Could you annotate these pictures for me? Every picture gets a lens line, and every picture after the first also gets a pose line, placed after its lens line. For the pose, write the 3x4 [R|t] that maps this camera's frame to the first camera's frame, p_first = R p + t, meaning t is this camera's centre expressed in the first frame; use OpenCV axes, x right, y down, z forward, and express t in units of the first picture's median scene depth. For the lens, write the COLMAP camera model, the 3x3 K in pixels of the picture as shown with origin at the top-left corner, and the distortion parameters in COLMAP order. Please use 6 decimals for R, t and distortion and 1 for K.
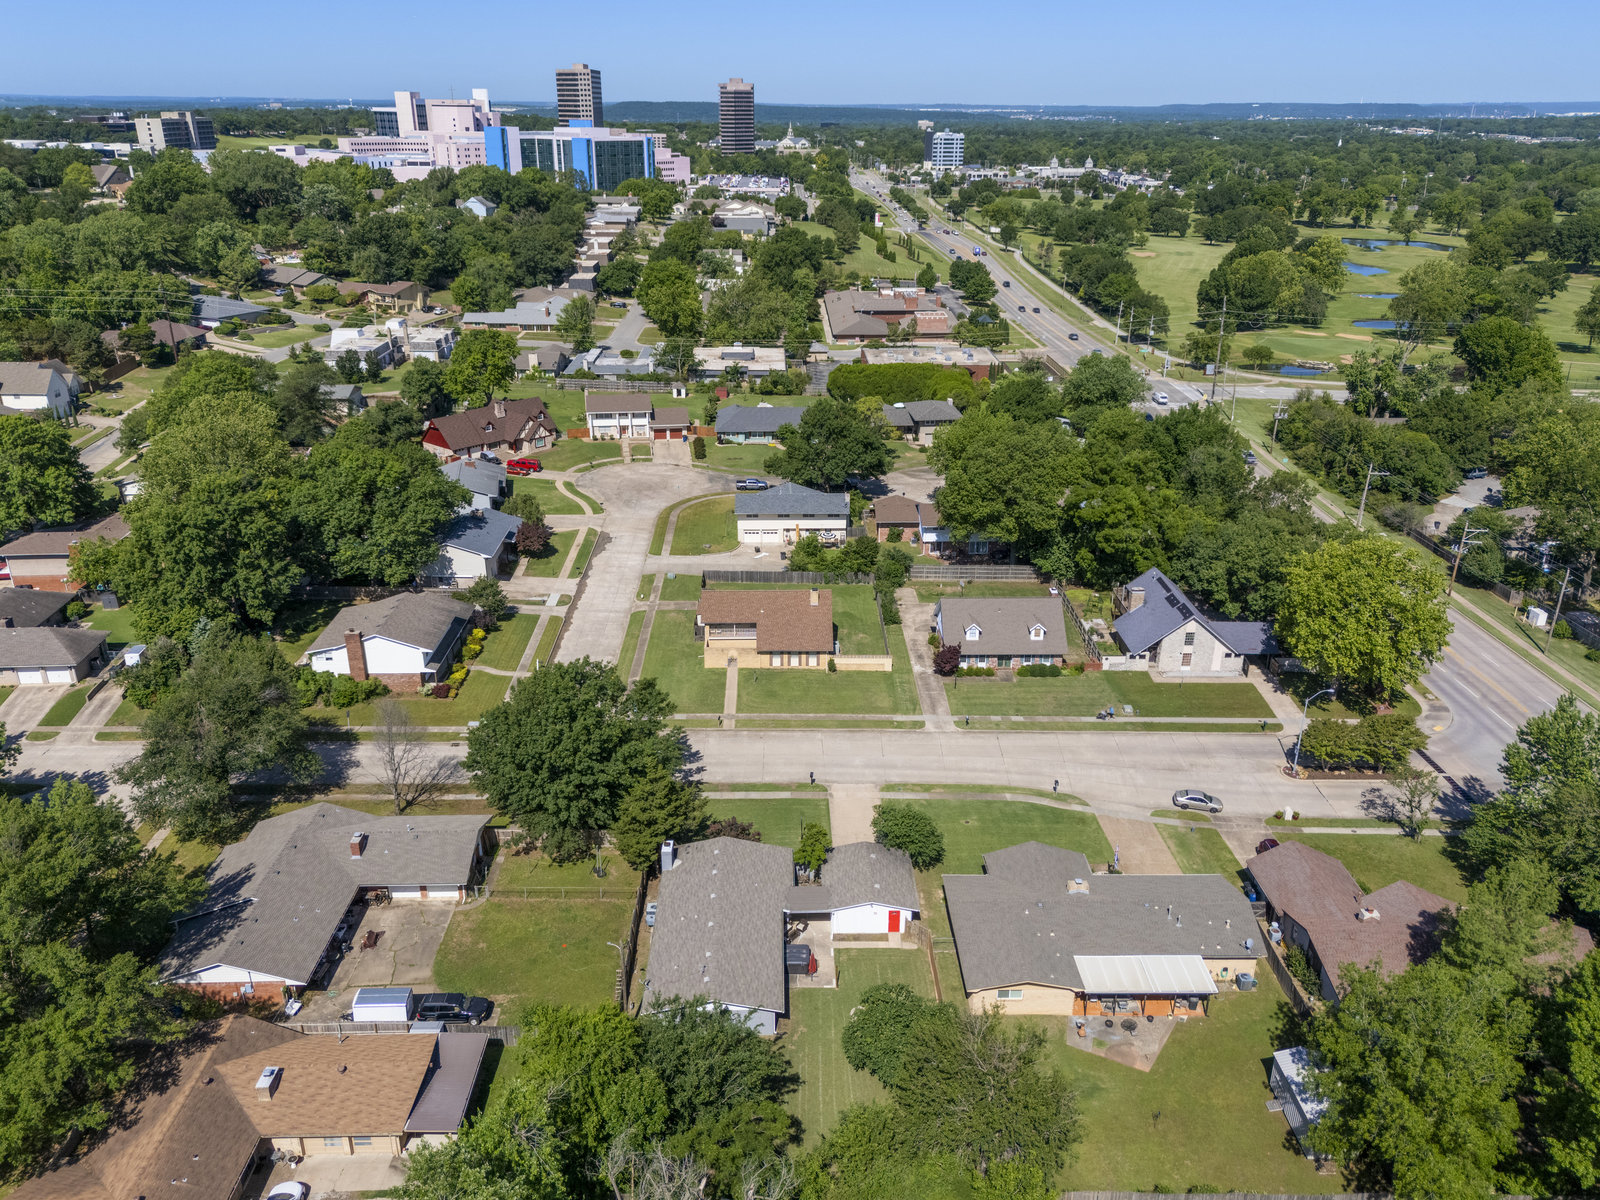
lens RADIAL K [[1191.4, 0, 800.0], [0, 1191.4, 600.0], [0, 0, 1]] dist [0.079700, -0.071660]
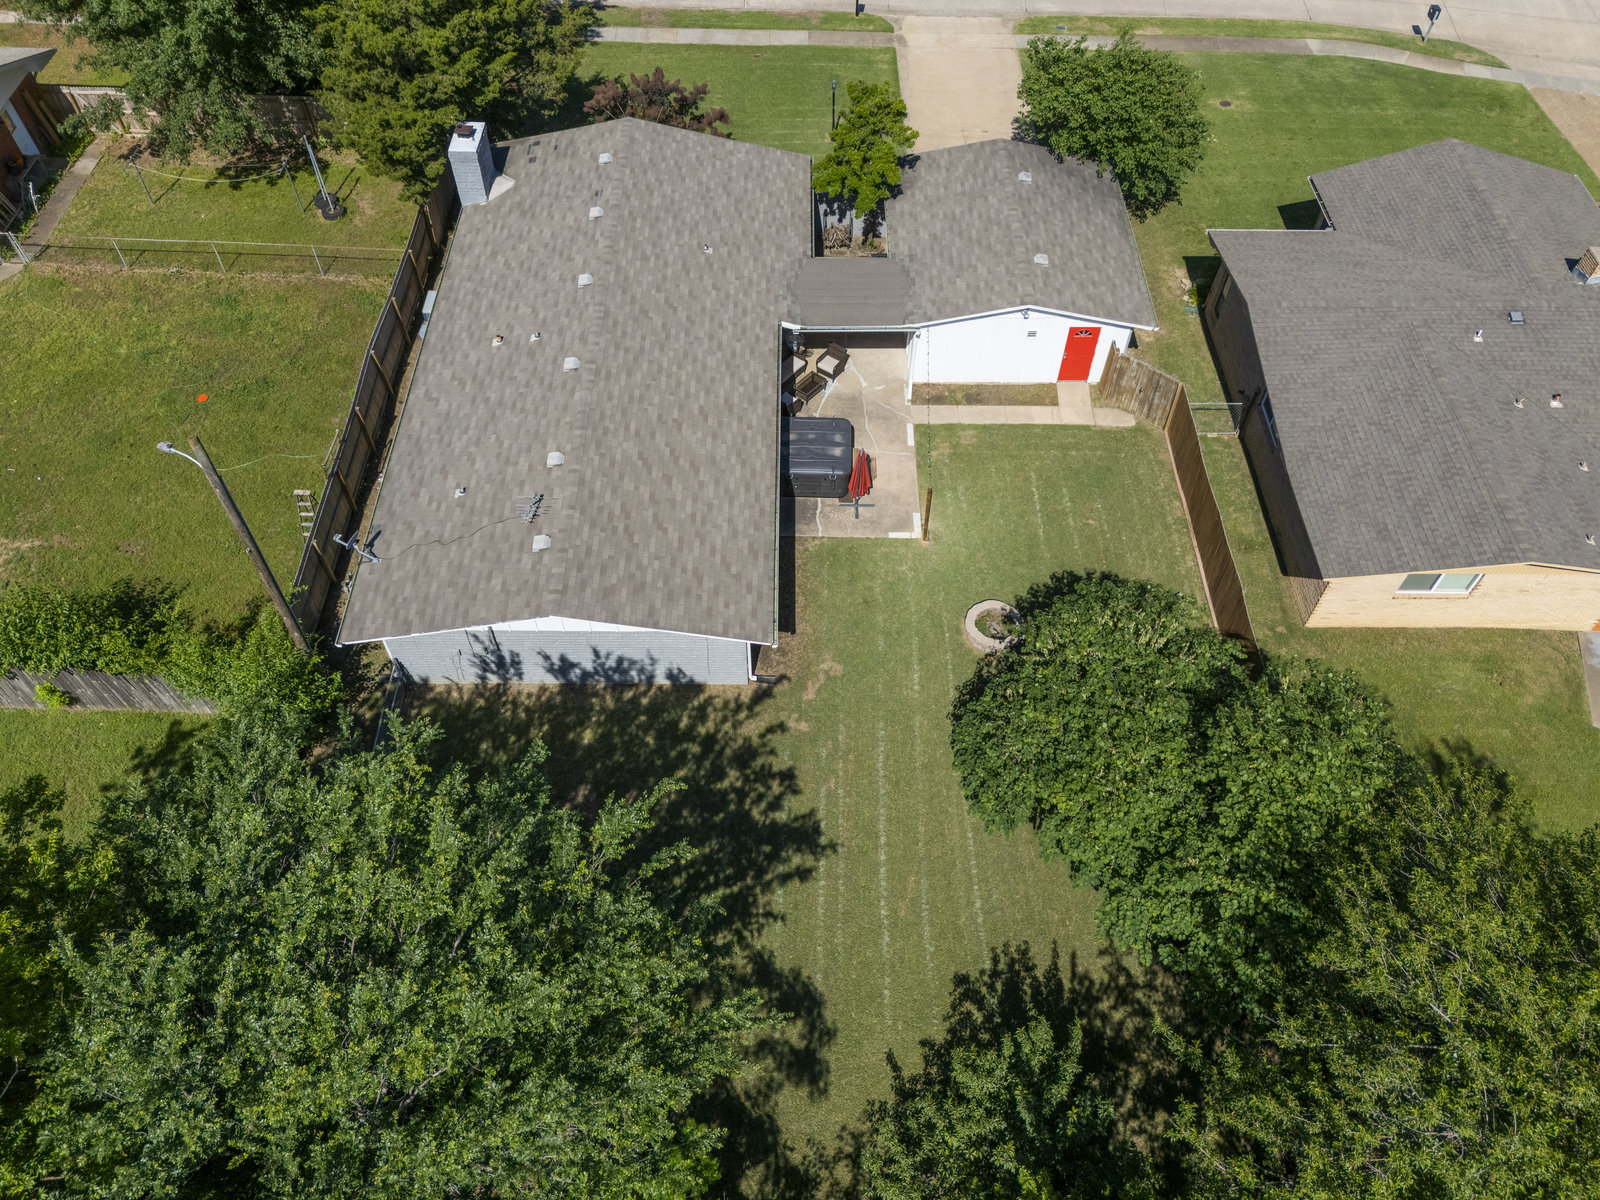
lens RADIAL K [[1191.4, 0, 800.0], [0, 1191.4, 600.0], [0, 0, 1]] dist [0.079700, -0.071660]
pose [[0.999789, 0.018435, -0.009056, -0.002365], [-0.011513, 0.868133, 0.496199, 0.101282], [0.017009, -0.495990, 0.868162, 0.429324]]
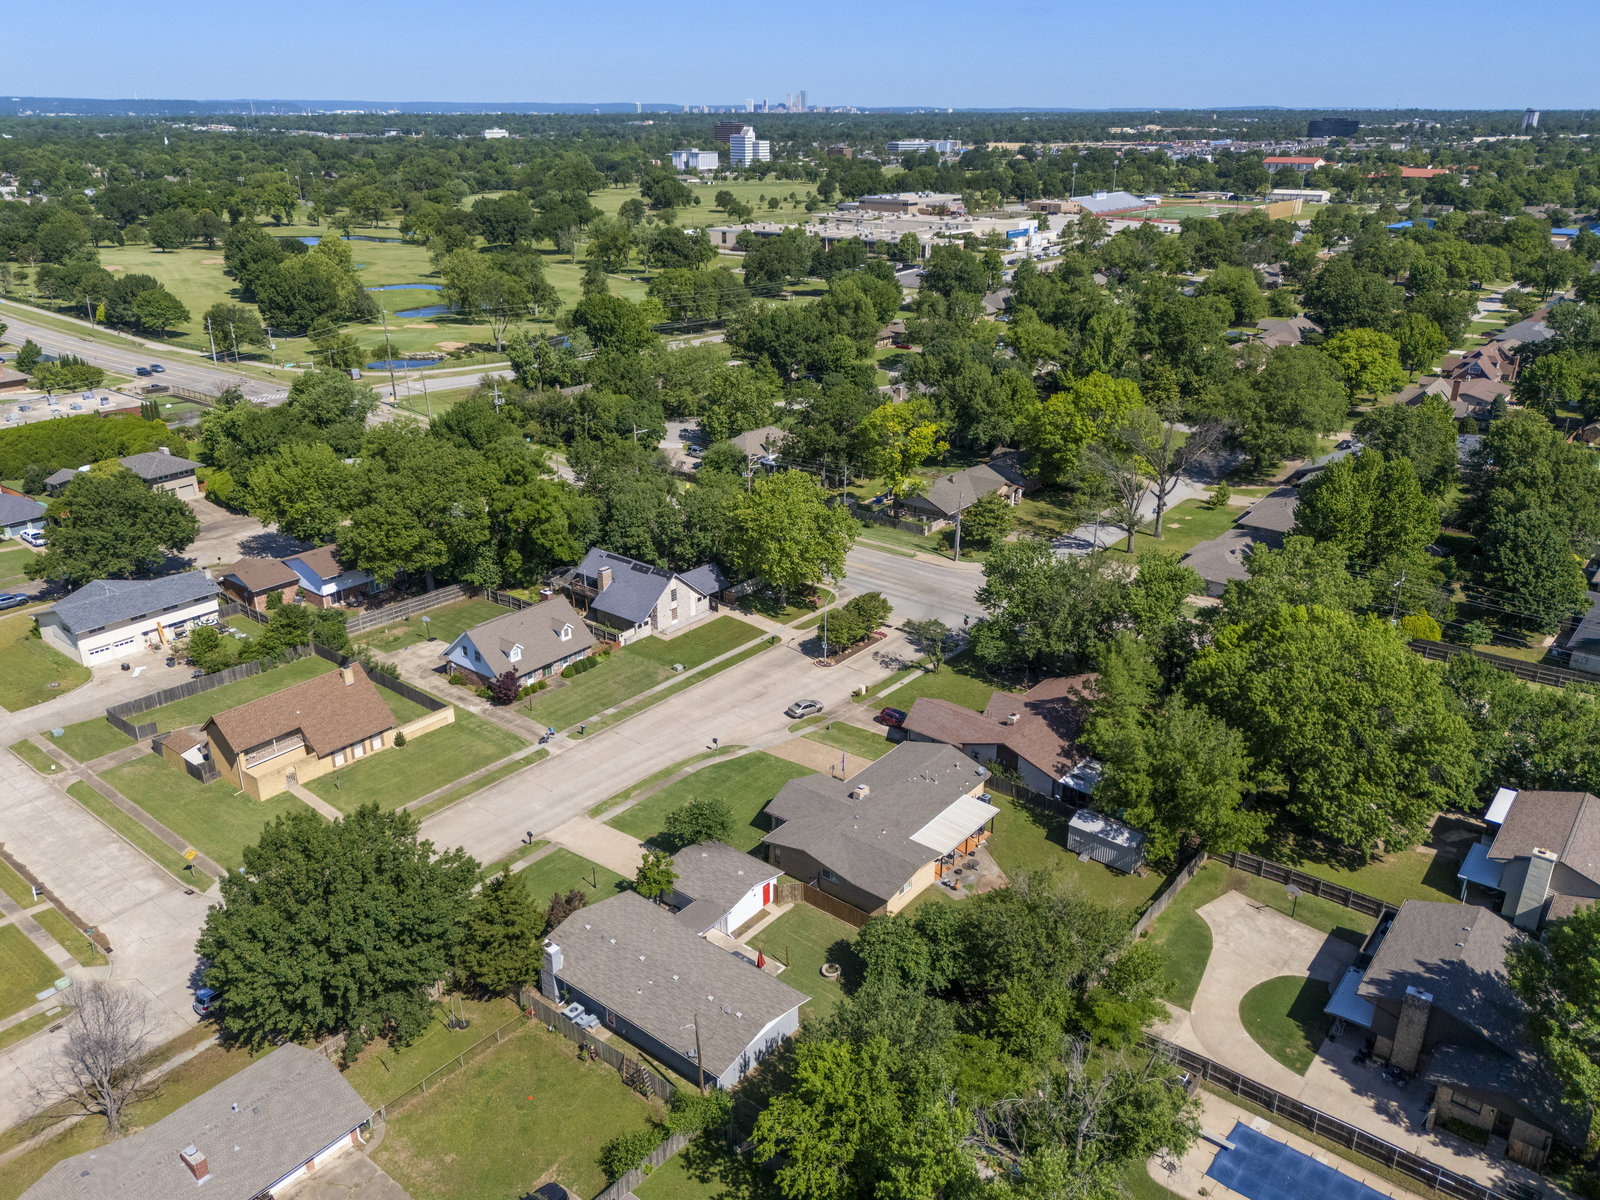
lens RADIAL K [[1191.4, 0, 800.0], [0, 1191.4, 600.0], [0, 0, 1]] dist [0.079700, -0.071660]
pose [[0.635029, -0.294648, 0.714087, -0.396493], [0.292601, 0.947266, 0.130656, -0.074064], [-0.714928, 0.125972, 0.687756, 0.145978]]
